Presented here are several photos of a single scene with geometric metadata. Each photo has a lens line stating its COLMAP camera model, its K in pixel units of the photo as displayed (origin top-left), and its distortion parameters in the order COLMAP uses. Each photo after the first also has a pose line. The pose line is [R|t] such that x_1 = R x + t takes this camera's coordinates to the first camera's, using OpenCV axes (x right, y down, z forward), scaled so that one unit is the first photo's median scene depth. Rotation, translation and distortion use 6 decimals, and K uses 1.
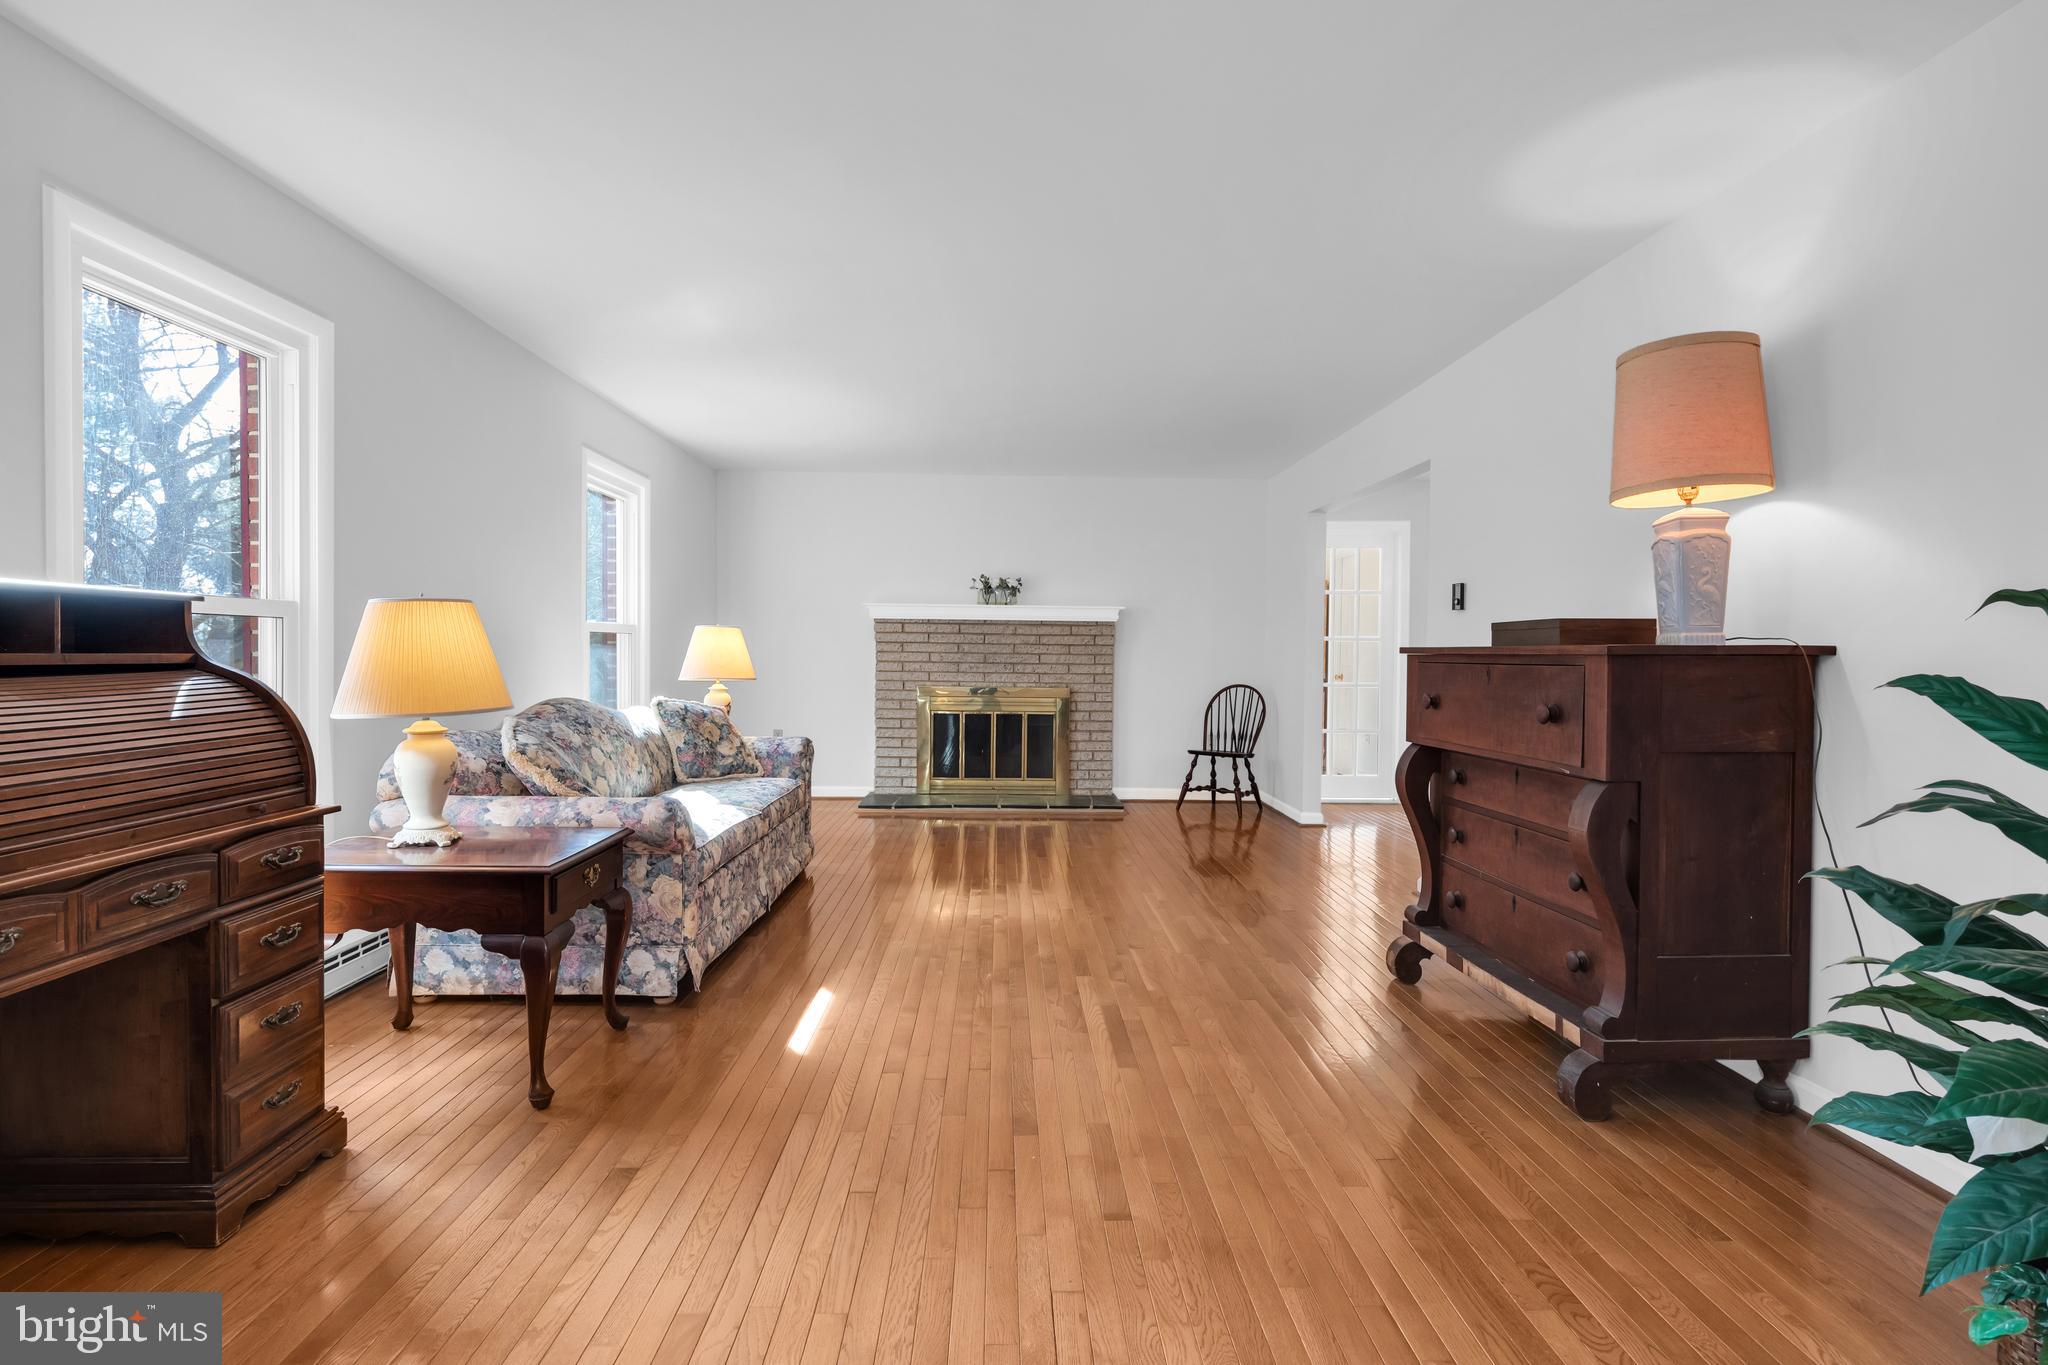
lens RADIAL K [[1001.7, 0, 1024.0], [0, 1001.7, 682.5], [0, 0, 1]] dist [-0.000074, -0.000088]
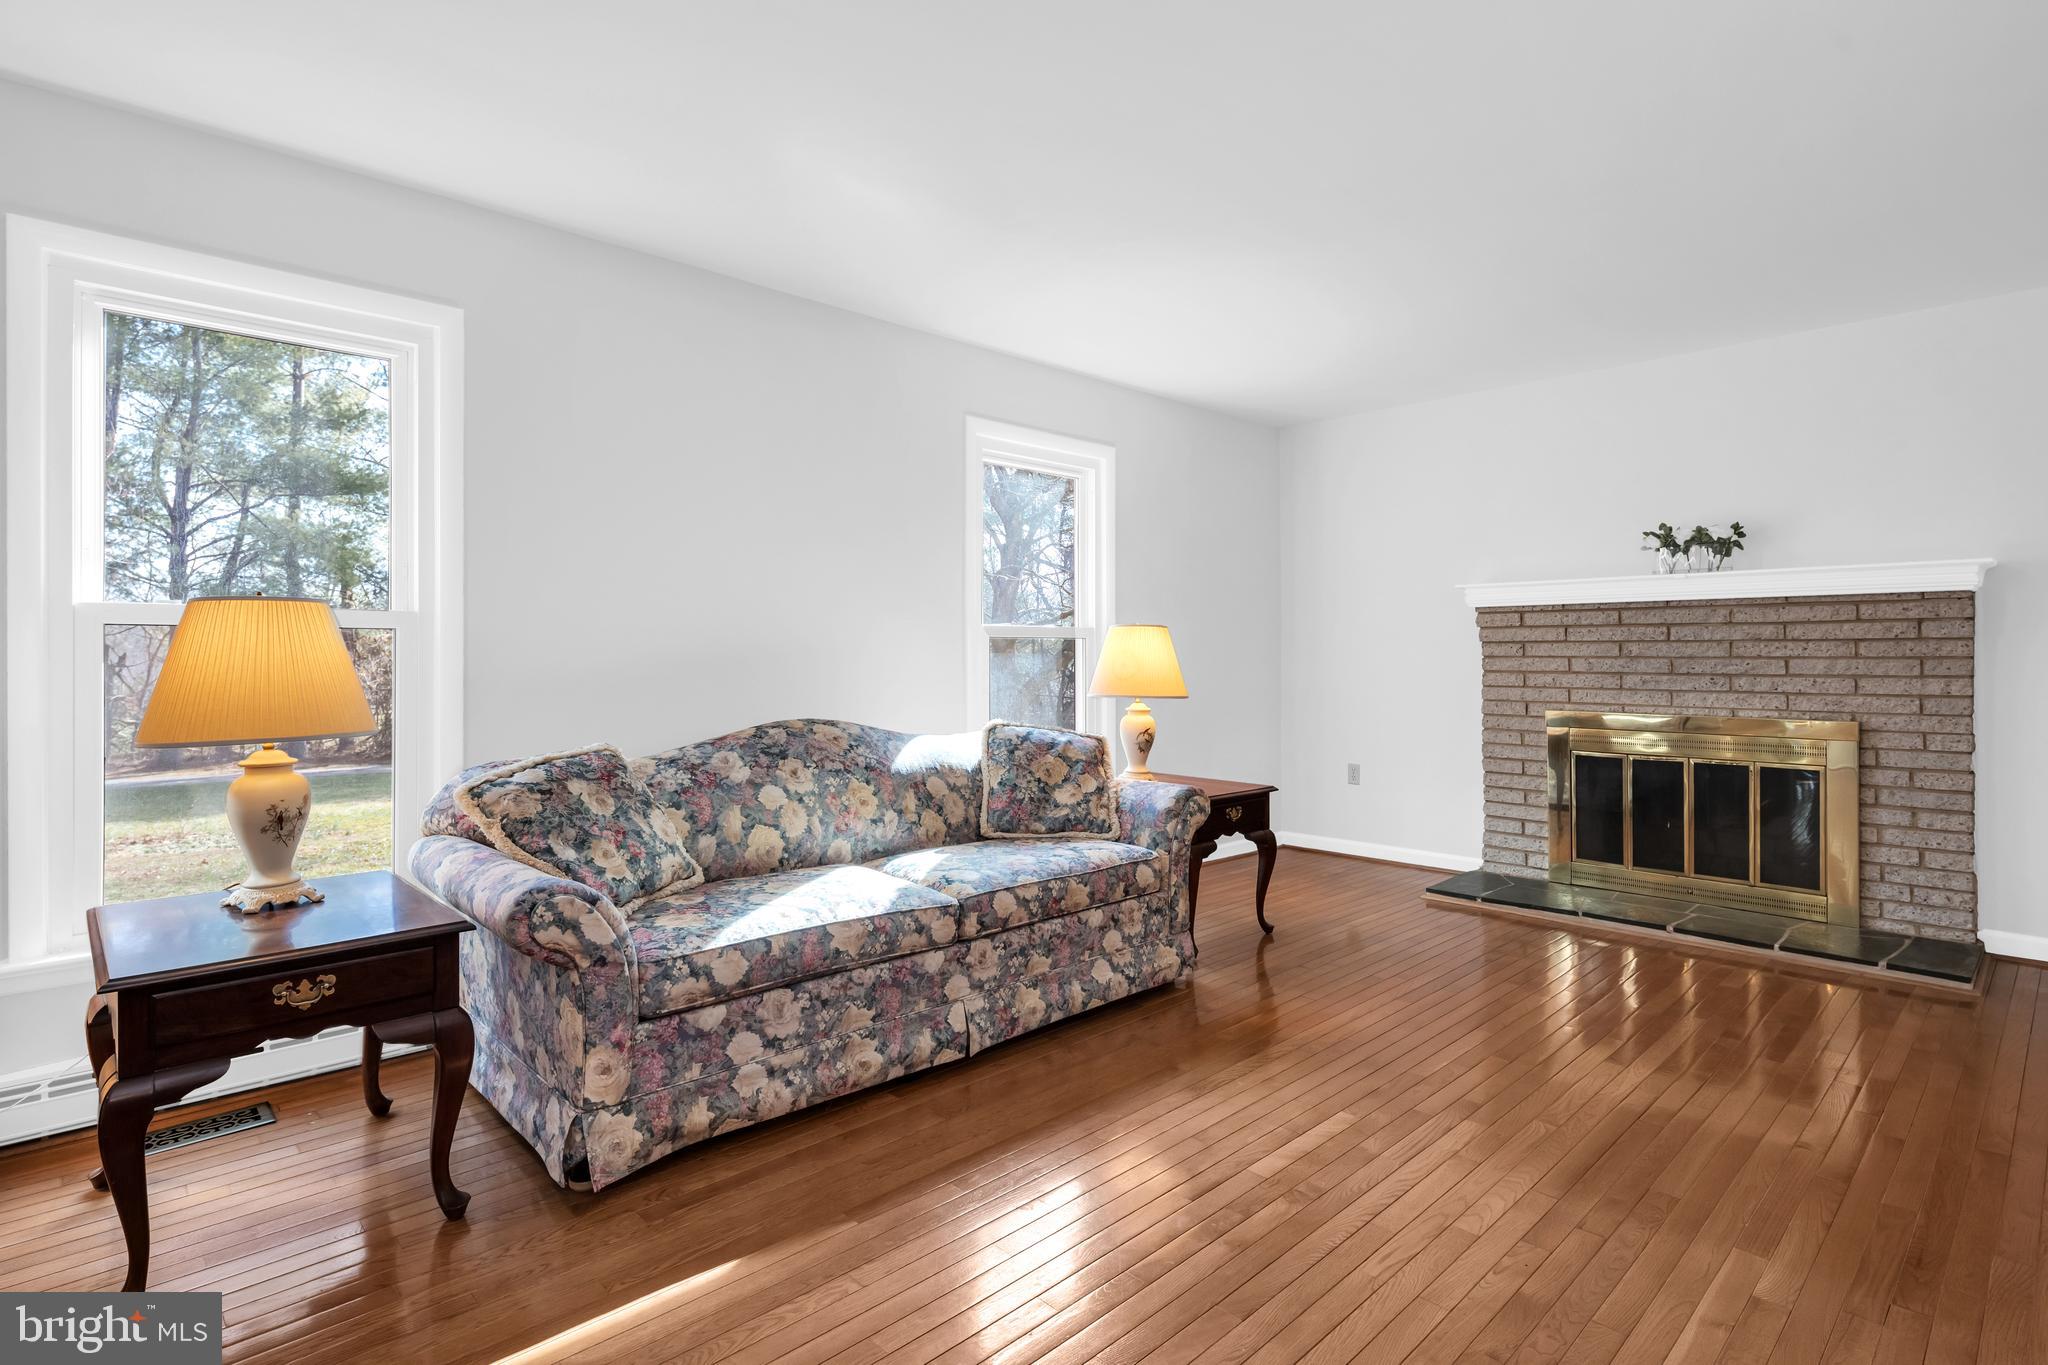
lens RADIAL K [[1014.0, 0, 1022.8], [0, 1014.0, 656.8], [0, 0, 1]] dist [0.000993, -0.000360]
pose [[0.671001, -0.012109, -0.741357, 0.146518], [-0.013270, 0.999510, -0.028335, -0.007766], [0.741337, 0.028851, 0.670512, 0.322010]]
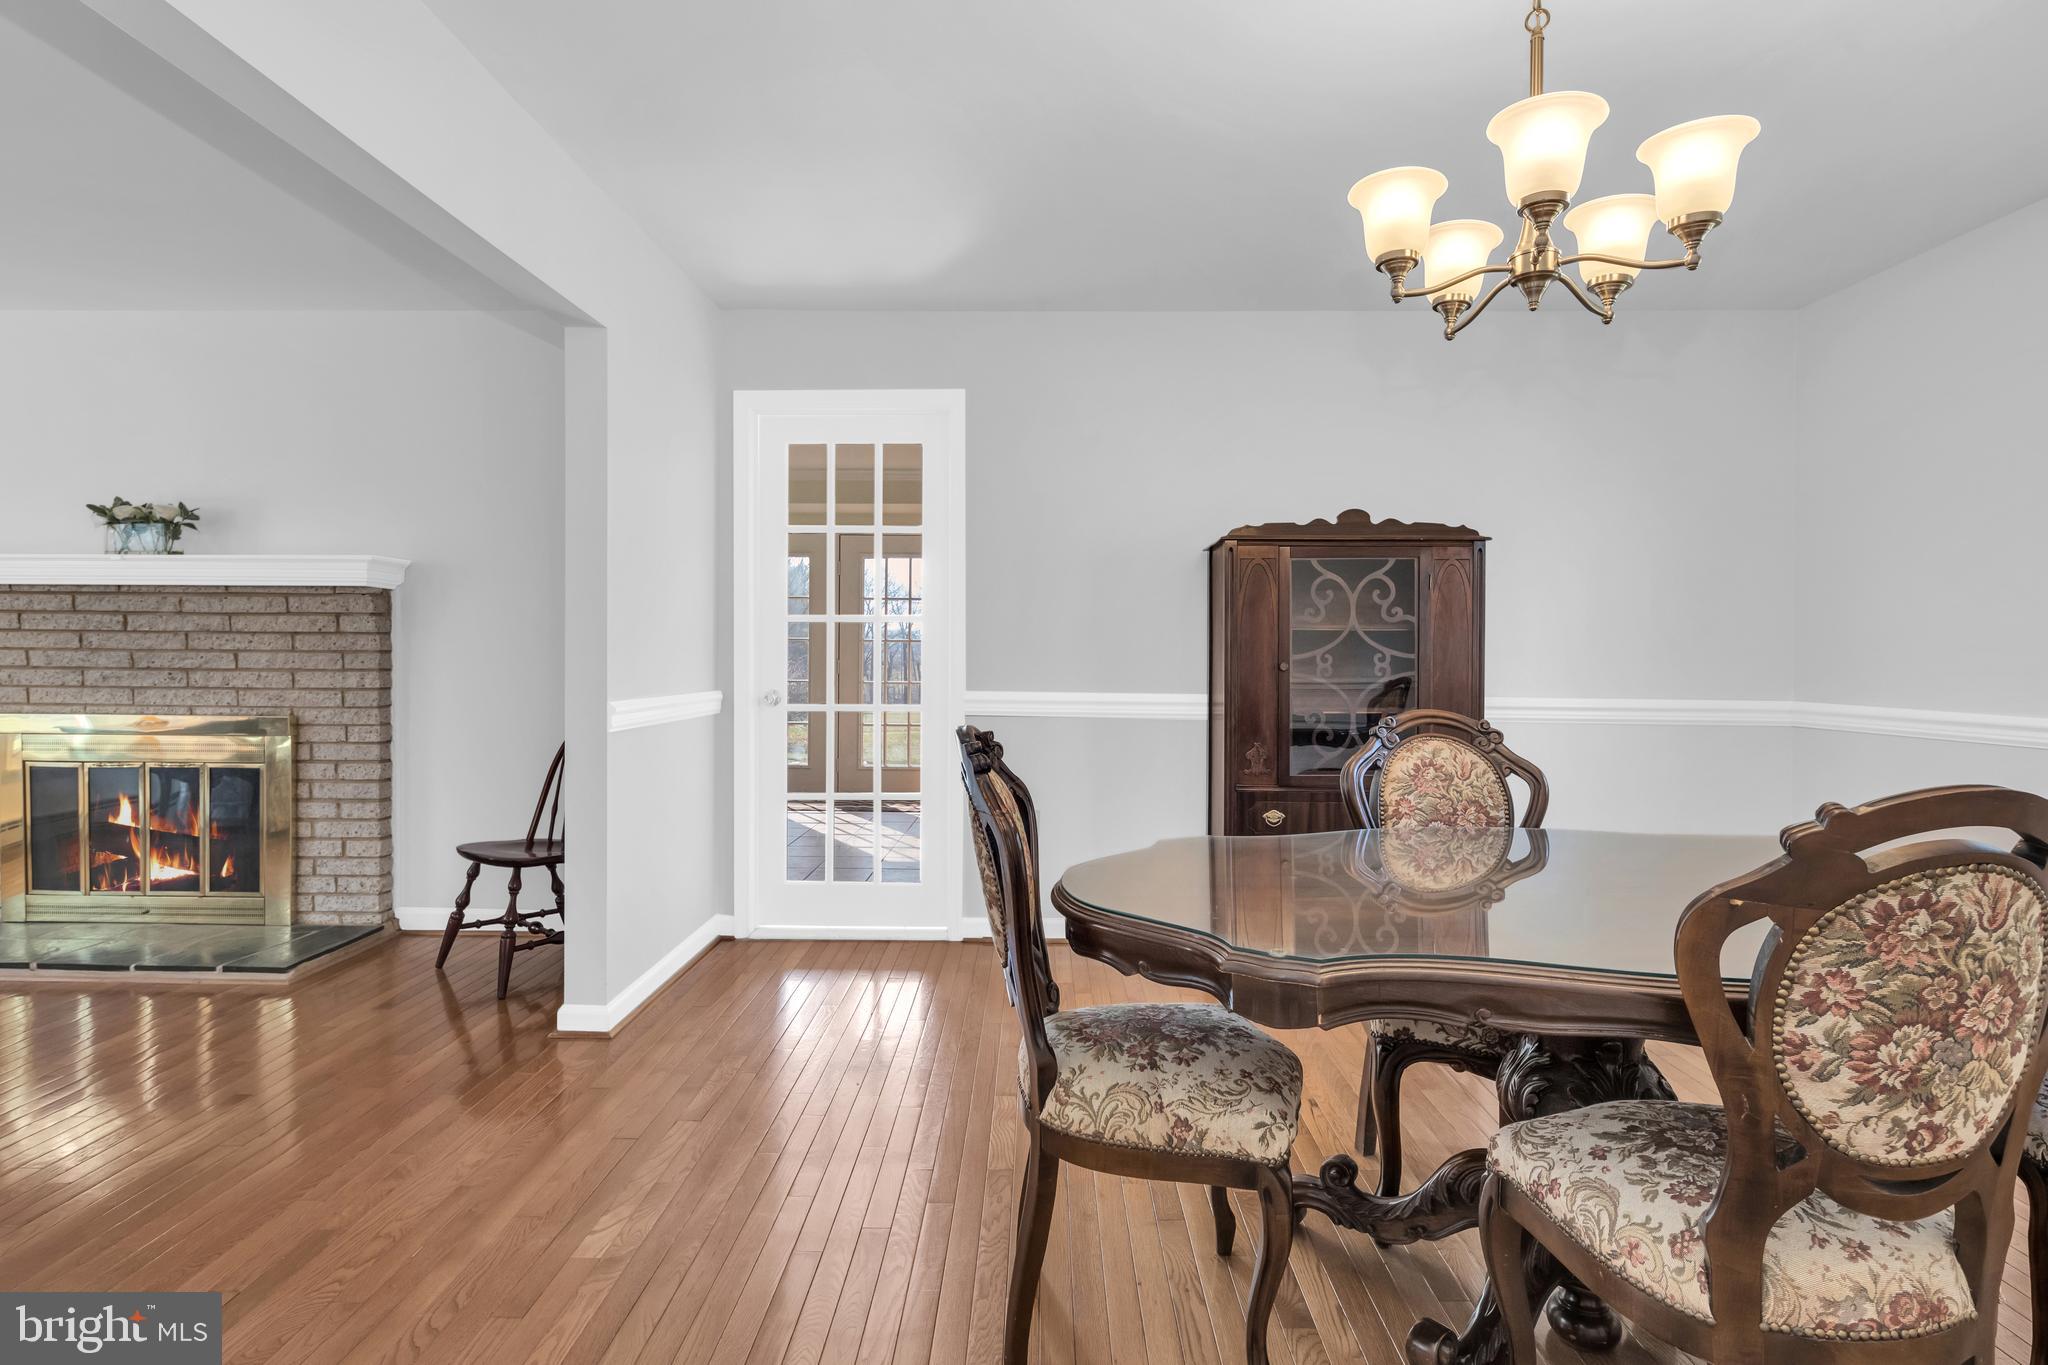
lens RADIAL K [[1014.0, 0, 1022.8], [0, 1014.0, 656.8], [0, 0, 1]] dist [0.000993, -0.000360]
pose [[0.999137, -0.005127, -0.041216, 0.443743], [0.004164, 0.999717, -0.023411, -0.011445], [0.041324, 0.023220, 0.998876, 0.496210]]
